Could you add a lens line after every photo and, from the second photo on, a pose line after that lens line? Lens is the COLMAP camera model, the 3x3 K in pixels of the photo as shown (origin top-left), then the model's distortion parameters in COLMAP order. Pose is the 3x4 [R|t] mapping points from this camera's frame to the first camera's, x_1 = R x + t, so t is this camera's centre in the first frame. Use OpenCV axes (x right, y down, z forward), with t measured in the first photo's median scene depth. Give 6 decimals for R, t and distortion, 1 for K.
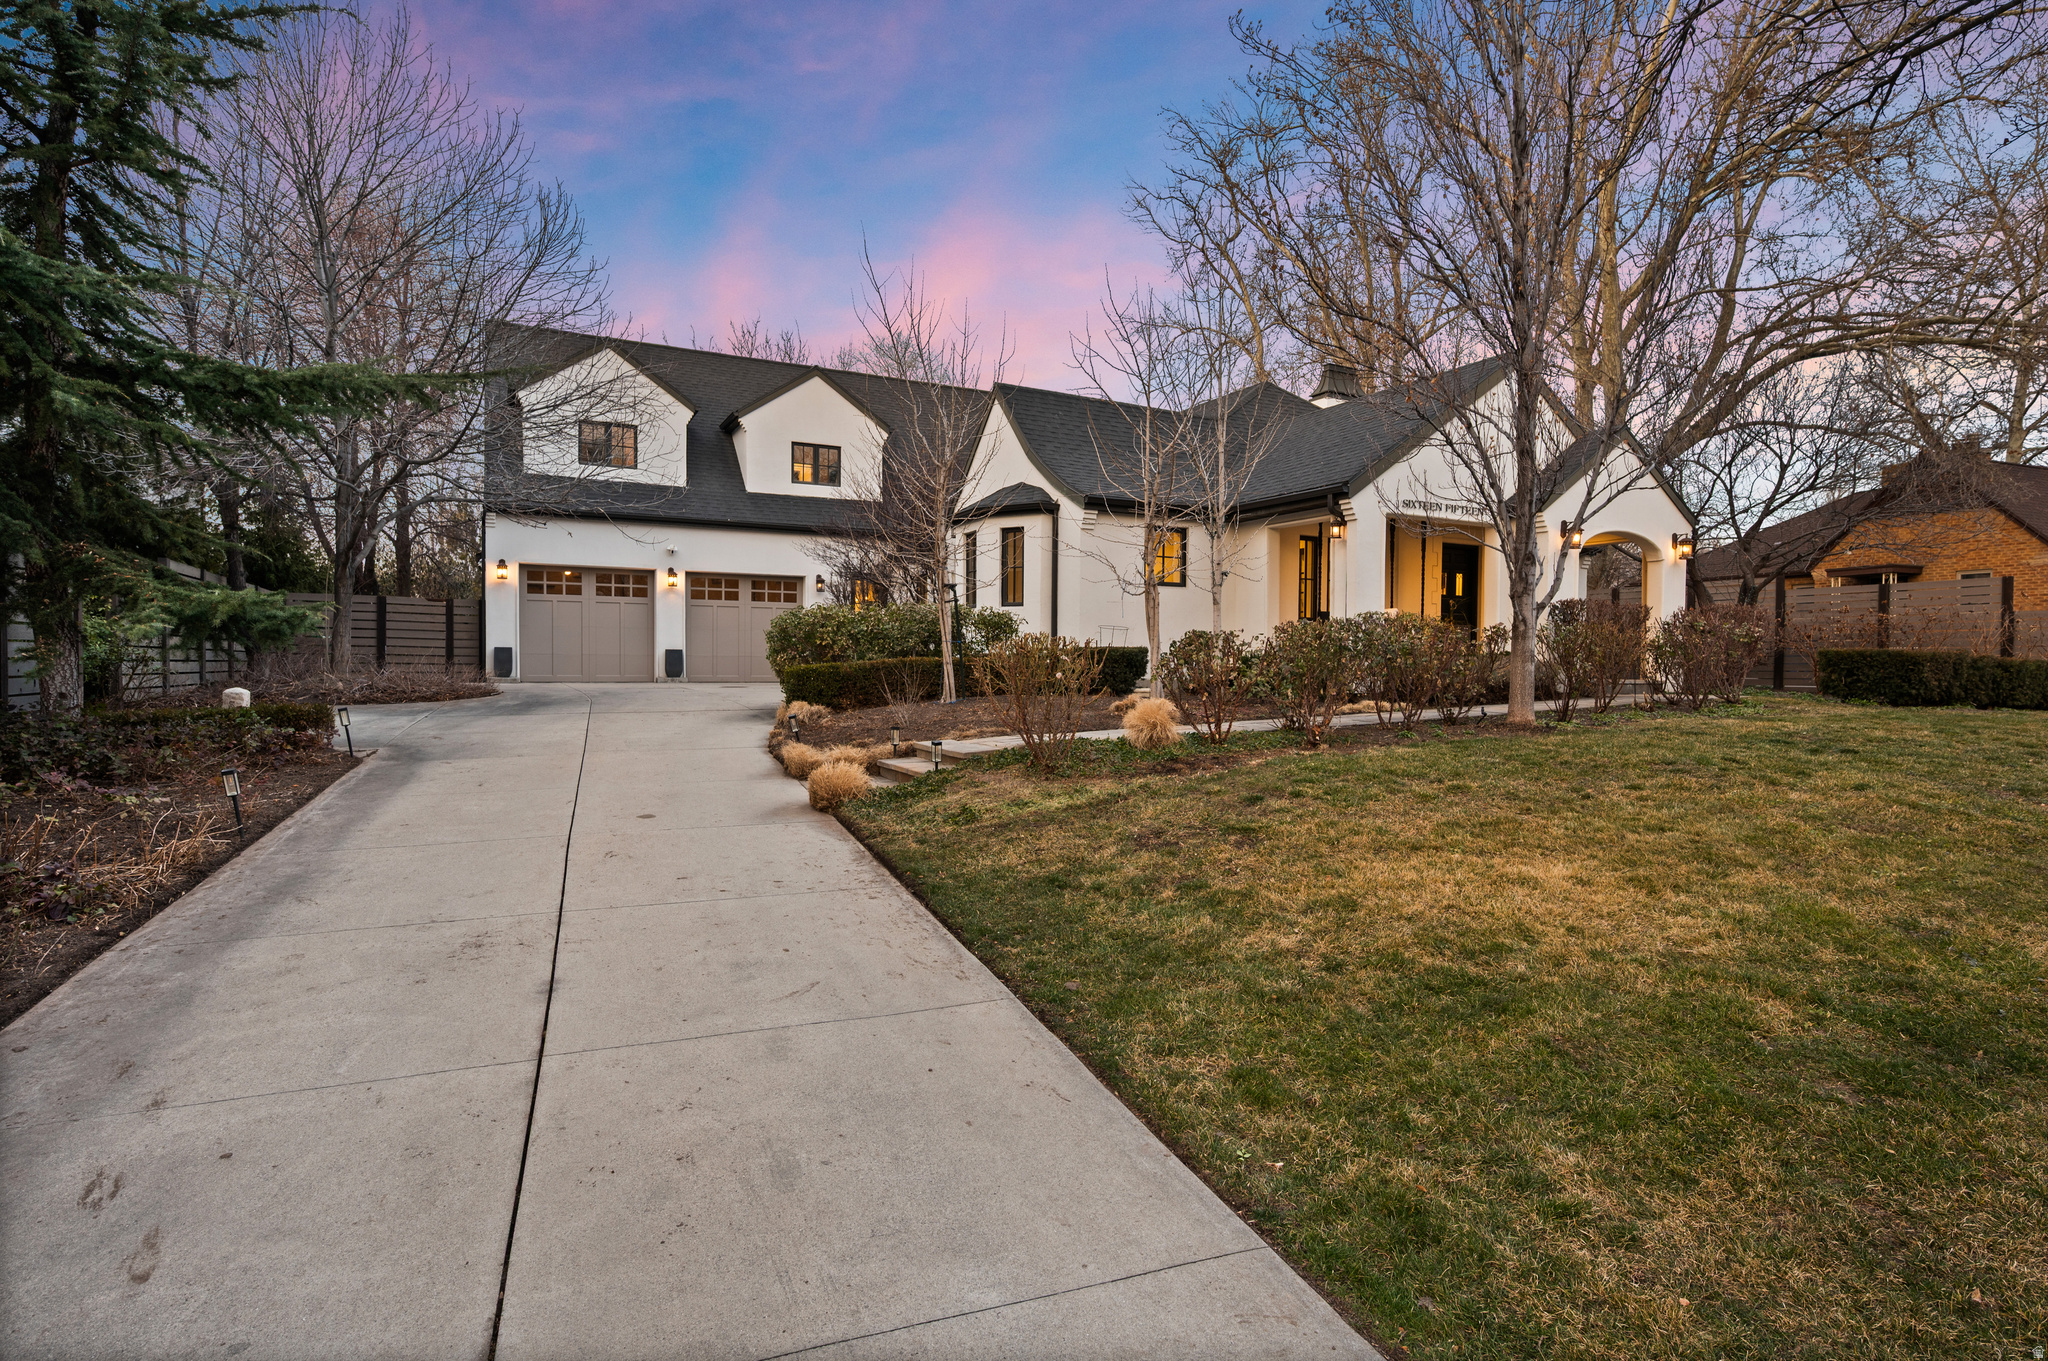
lens RADIAL K [[1014.7, 0, 1024.0], [0, 1014.7, 680.5], [0, 0, 1]] dist [-0.003328, -0.000471]
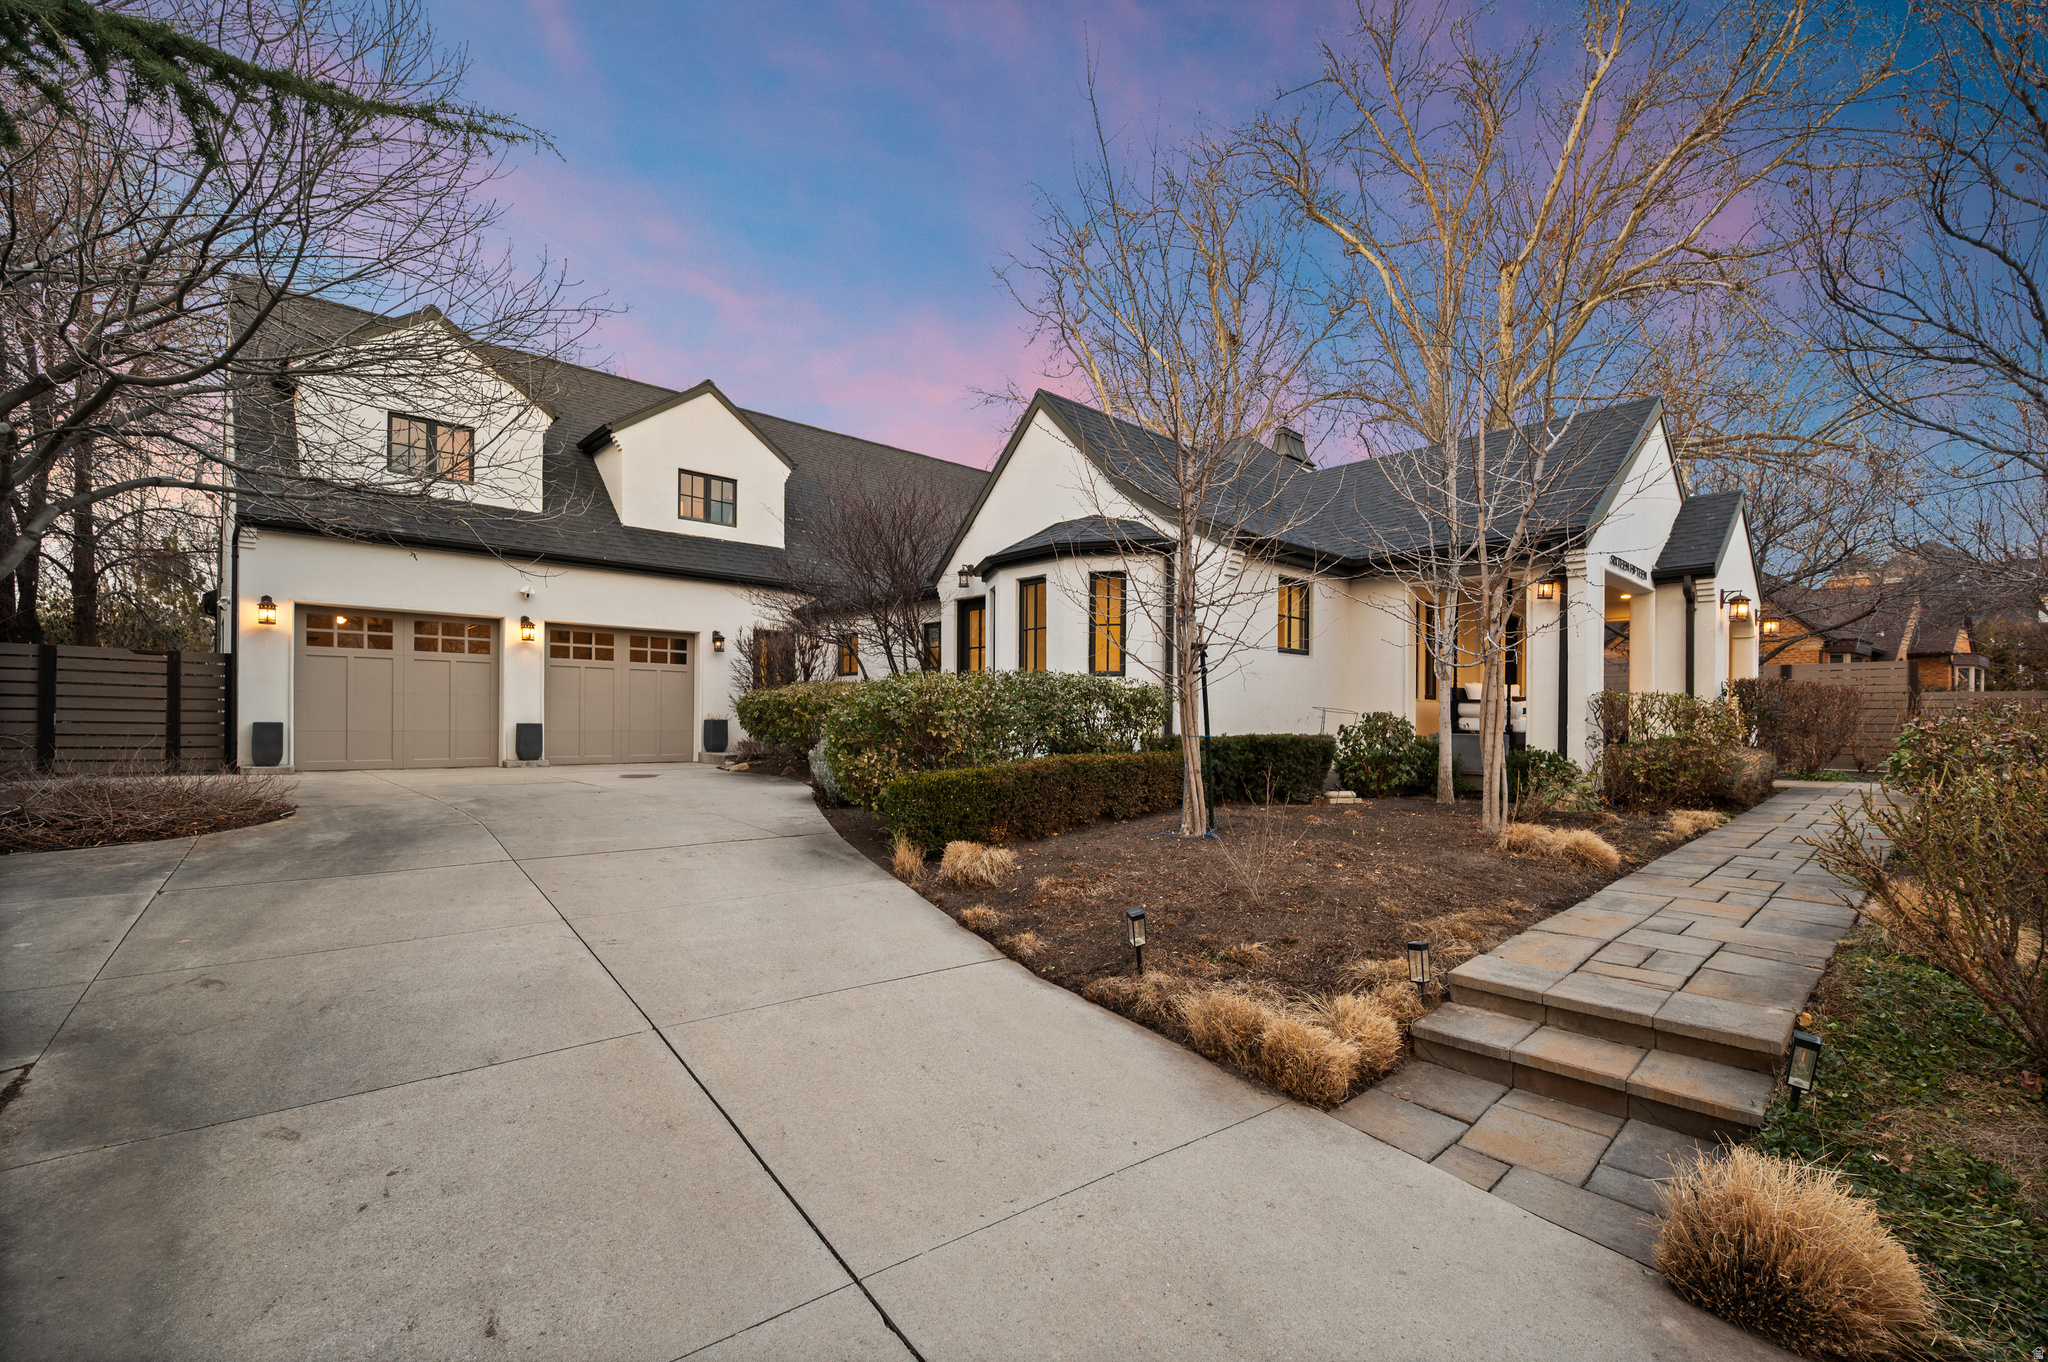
lens RADIAL K [[889.2, 0, 1022.0], [0, 889.2, 722.7], [0, 0, 1]] dist [0.001537, -0.000224]
pose [[0.964917, -0.000690, 0.262554, -0.162924], [0.004234, 0.999907, -0.012930, -0.020936], [-0.262521, 0.013588, 0.964831, 0.257086]]
